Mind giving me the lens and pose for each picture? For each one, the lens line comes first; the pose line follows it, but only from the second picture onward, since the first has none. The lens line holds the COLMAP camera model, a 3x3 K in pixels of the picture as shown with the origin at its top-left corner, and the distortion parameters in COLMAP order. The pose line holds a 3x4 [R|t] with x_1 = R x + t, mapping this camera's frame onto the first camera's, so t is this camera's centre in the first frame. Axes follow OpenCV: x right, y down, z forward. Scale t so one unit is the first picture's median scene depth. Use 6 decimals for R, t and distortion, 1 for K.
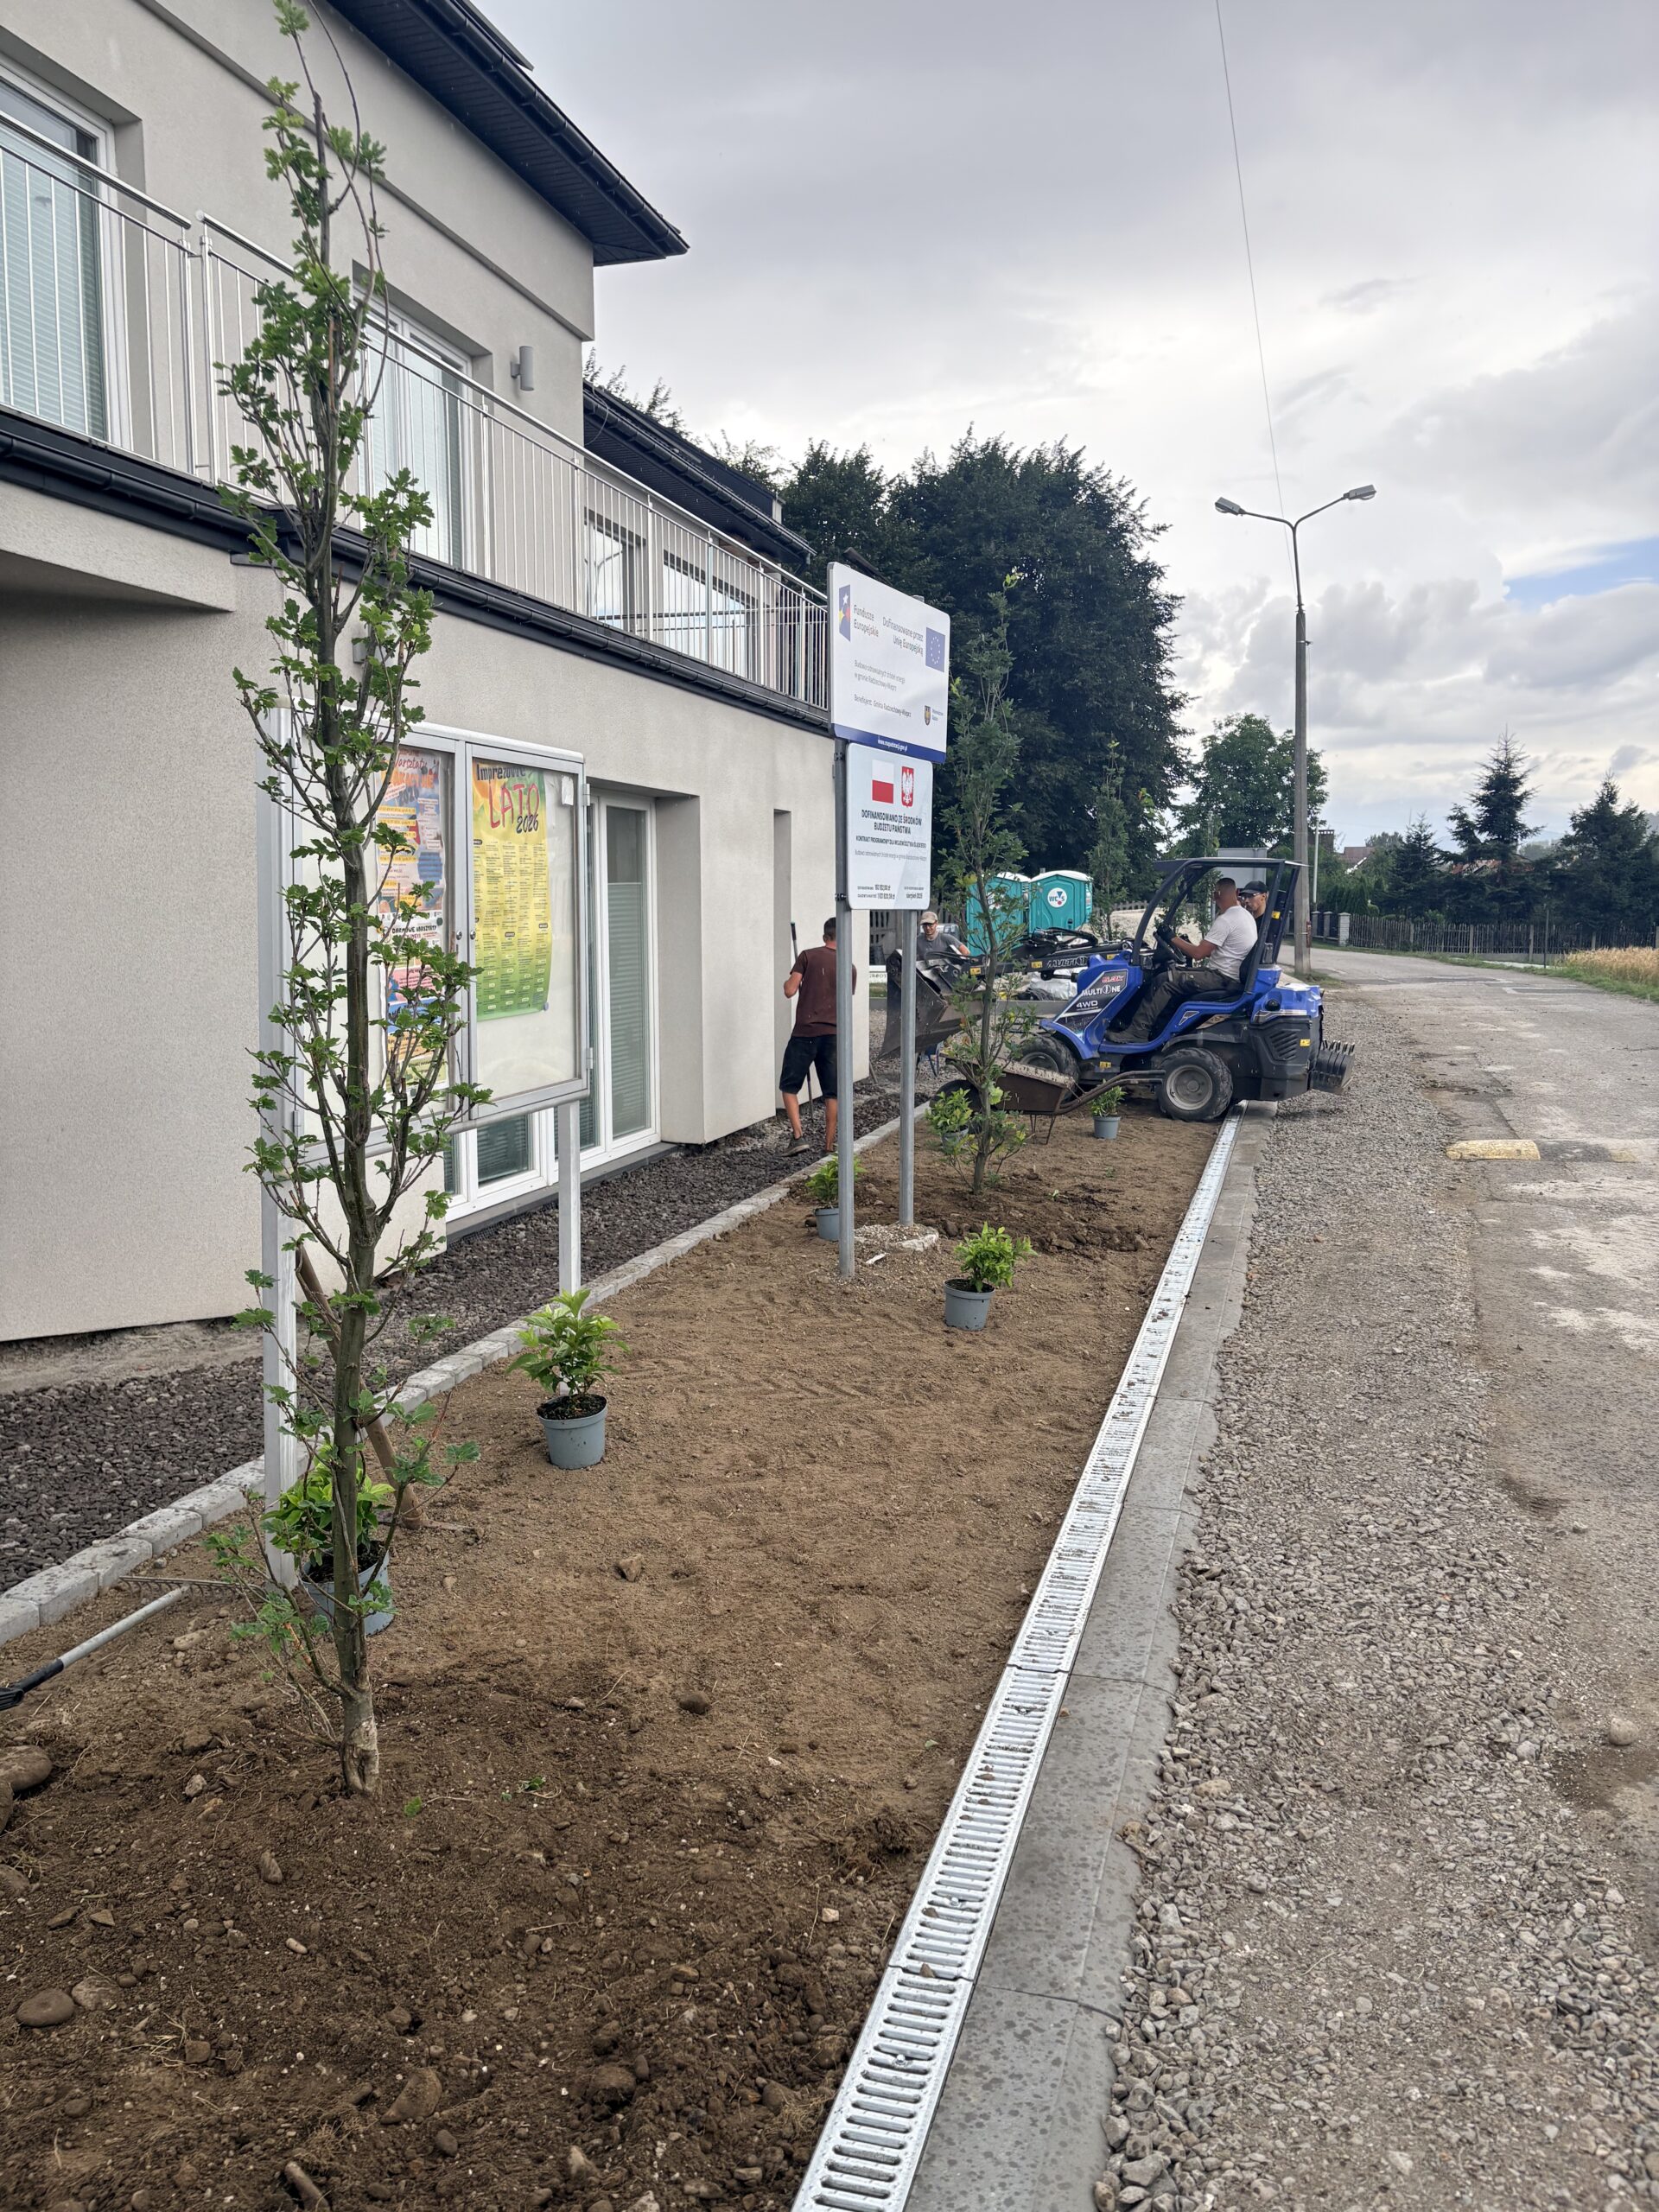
lens RADIAL K [[1664.3, 0, 841.5], [0, 1664.3, 1078.3], [0, 0, 1]] dist [0.048097, -0.042080]
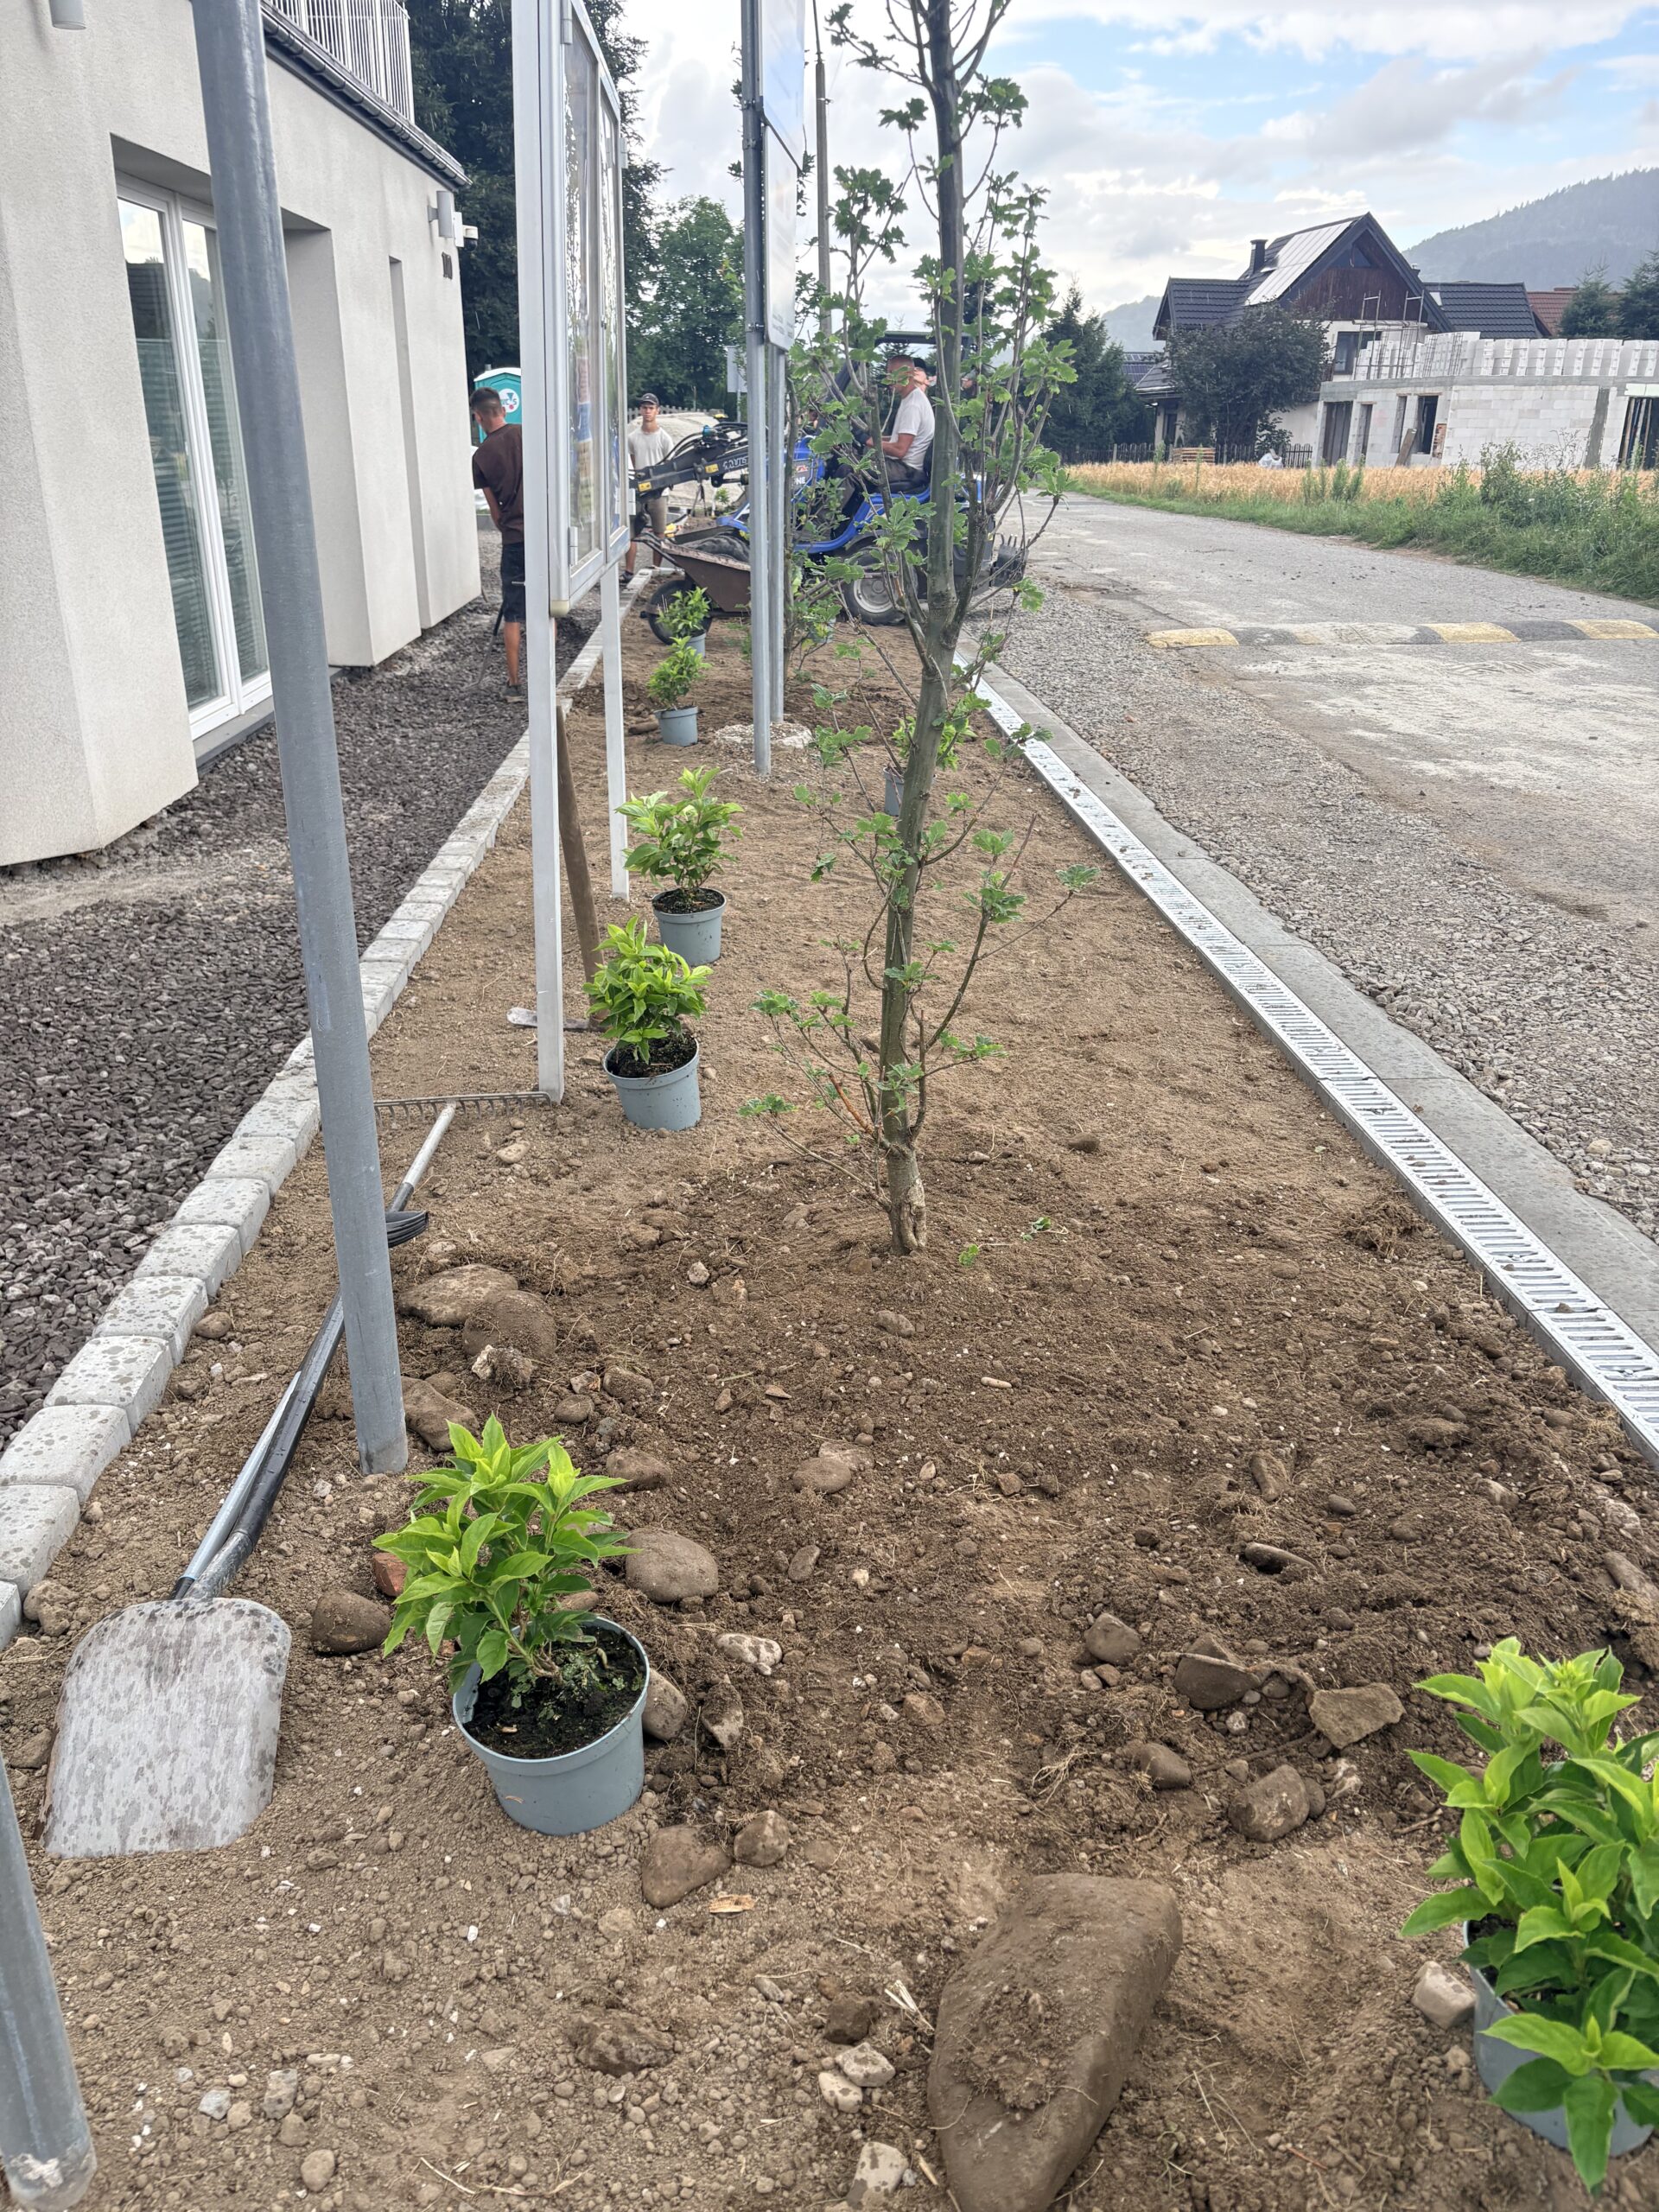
lens RADIAL K [[1664.3, 0, 825.9], [0, 1664.3, 1099.4], [0, 0, 1]] dist [0.048097, -0.042080]
pose [[0.949902, -0.111849, 0.291849, -0.179580], [0.027182, 0.959800, 0.279365, 0.023249], [-0.311364, -0.257437, 0.914756, 0.051654]]
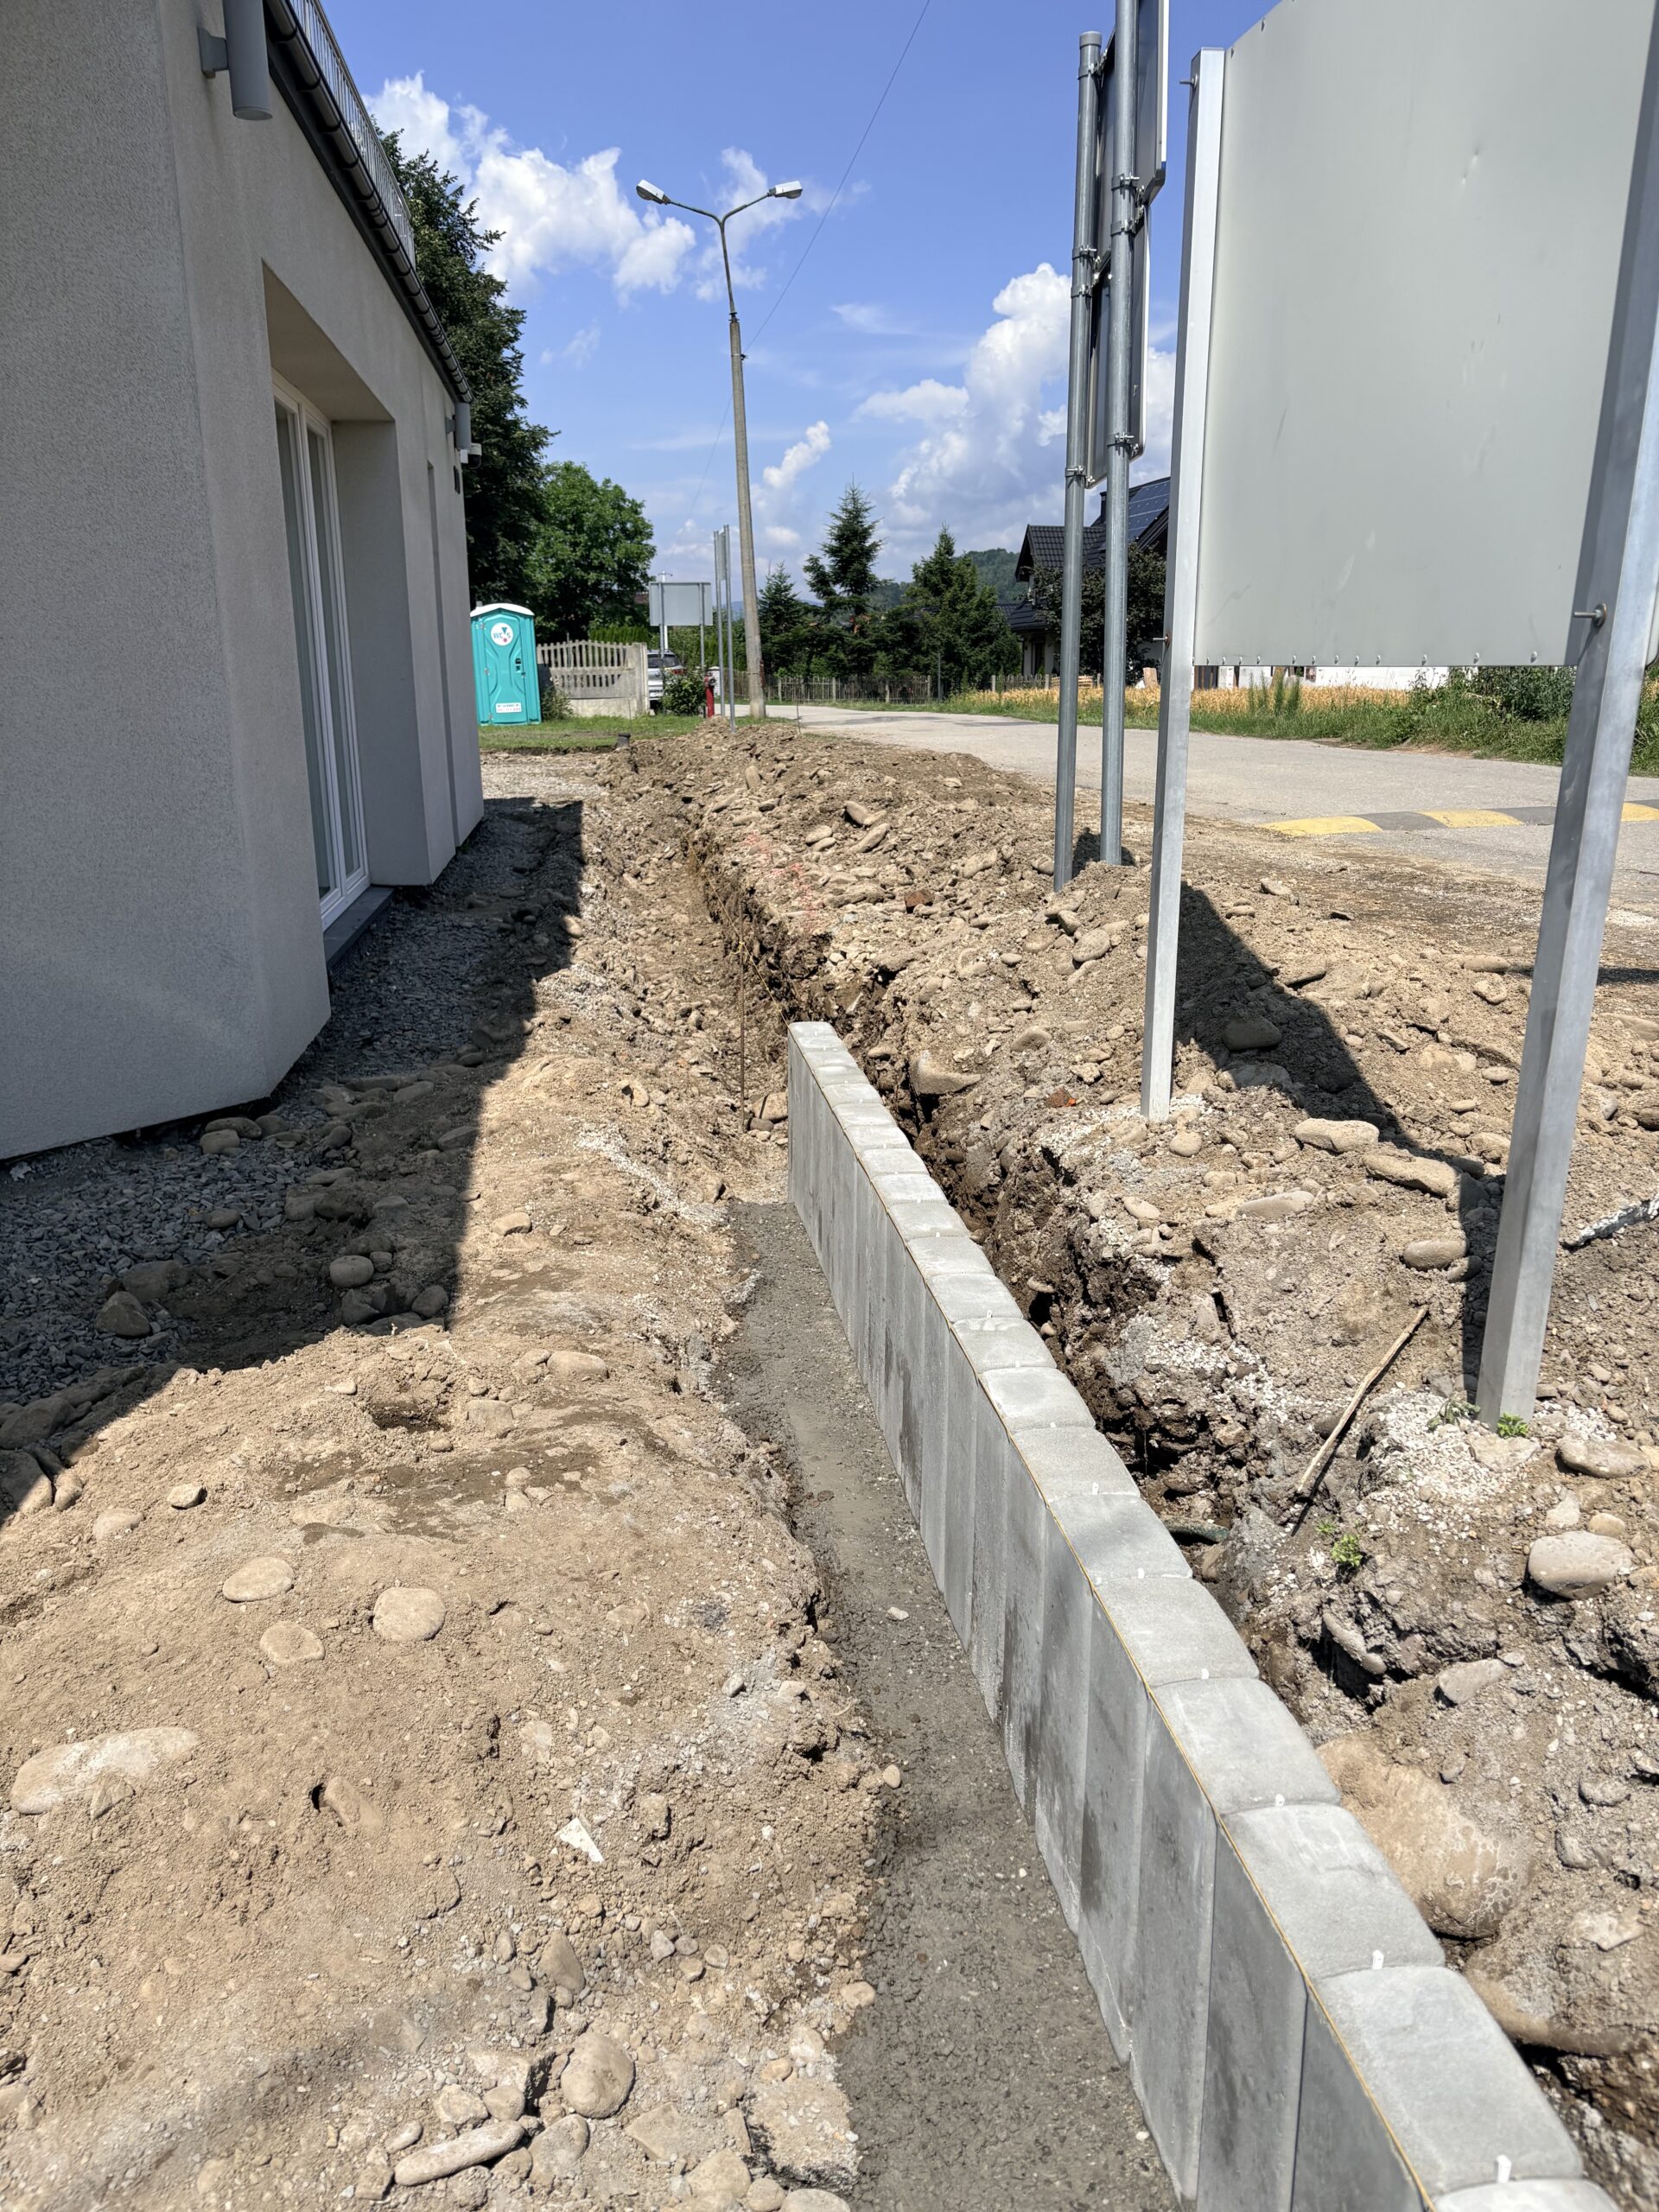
lens RADIAL K [[1664.3, 0, 818.9], [0, 1664.3, 1084.6], [0, 0, 1]] dist [0.048097, -0.042080]
pose [[0.919271, -0.106388, 0.378975, -0.285758], [0.054199, 0.987822, 0.145840, 0.035624], [-0.389876, -0.113526, 0.913843, 0.234347]]
